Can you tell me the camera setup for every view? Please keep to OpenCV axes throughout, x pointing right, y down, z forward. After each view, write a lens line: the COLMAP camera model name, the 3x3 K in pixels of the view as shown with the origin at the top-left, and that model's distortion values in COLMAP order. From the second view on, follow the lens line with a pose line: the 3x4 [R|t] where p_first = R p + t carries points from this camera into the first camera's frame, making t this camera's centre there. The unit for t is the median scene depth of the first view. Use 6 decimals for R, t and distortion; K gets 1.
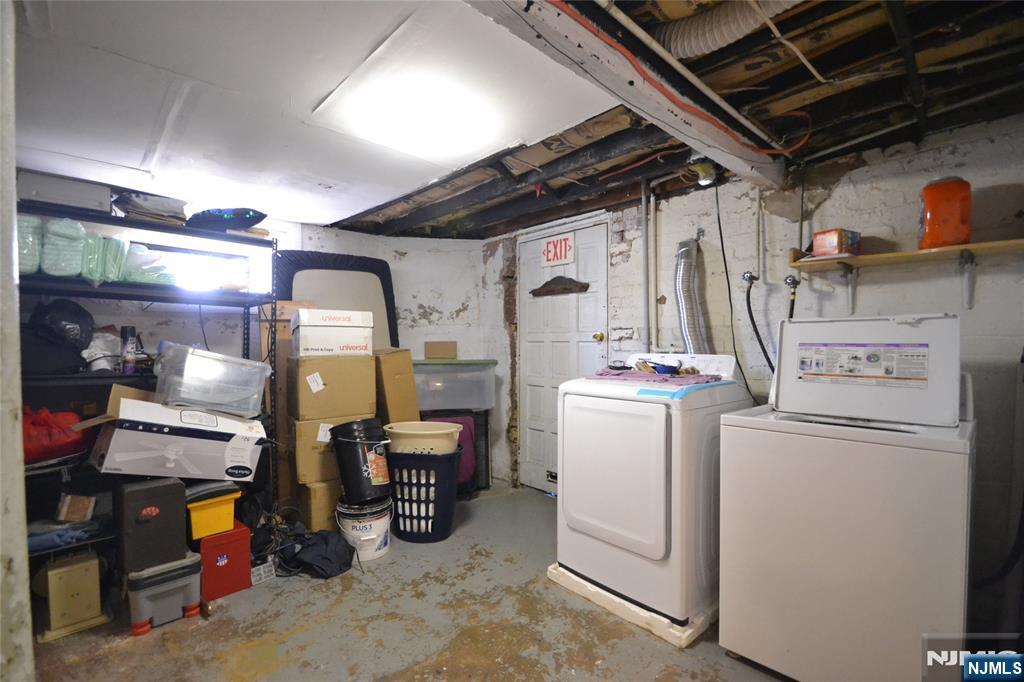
lens RADIAL K [[454.8, 0, 508.1], [0, 454.8, 345.7], [0, 0, 1]] dist [-0.000022, -0.002334]
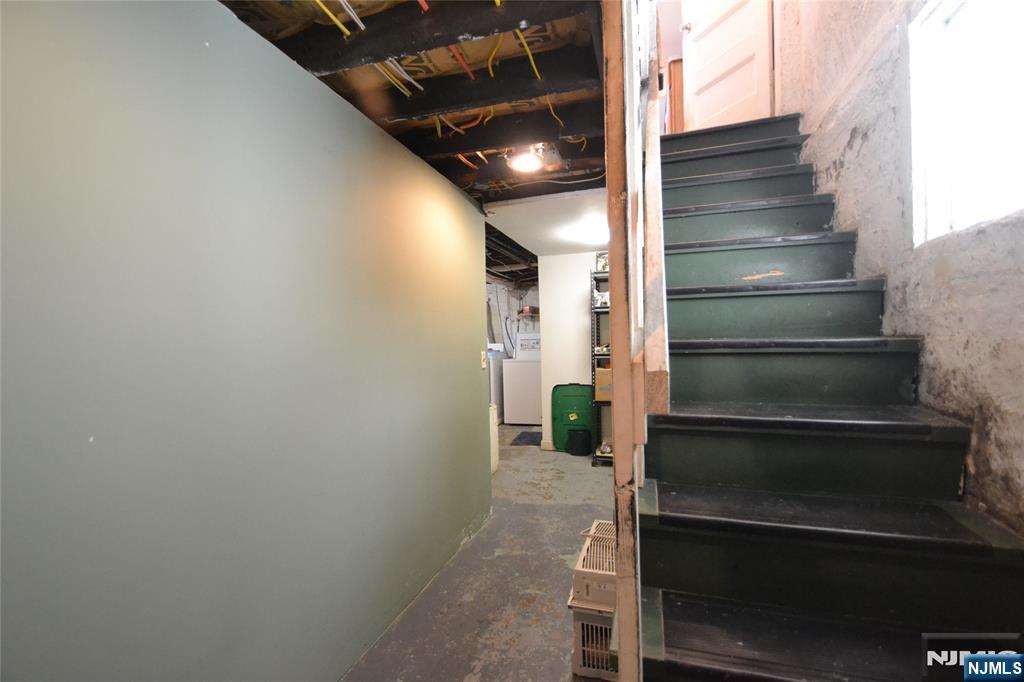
lens RADIAL K [[454.8, 0, 510.6], [0, 454.8, 340.8], [0, 0, 1]] dist [-0.000022, -0.002334]
pose [[0.861060, -0.033507, 0.507399, -1.022253], [0.032921, 0.999407, 0.010131, -0.027653], [-0.507437, 0.007981, 0.861652, -1.684520]]
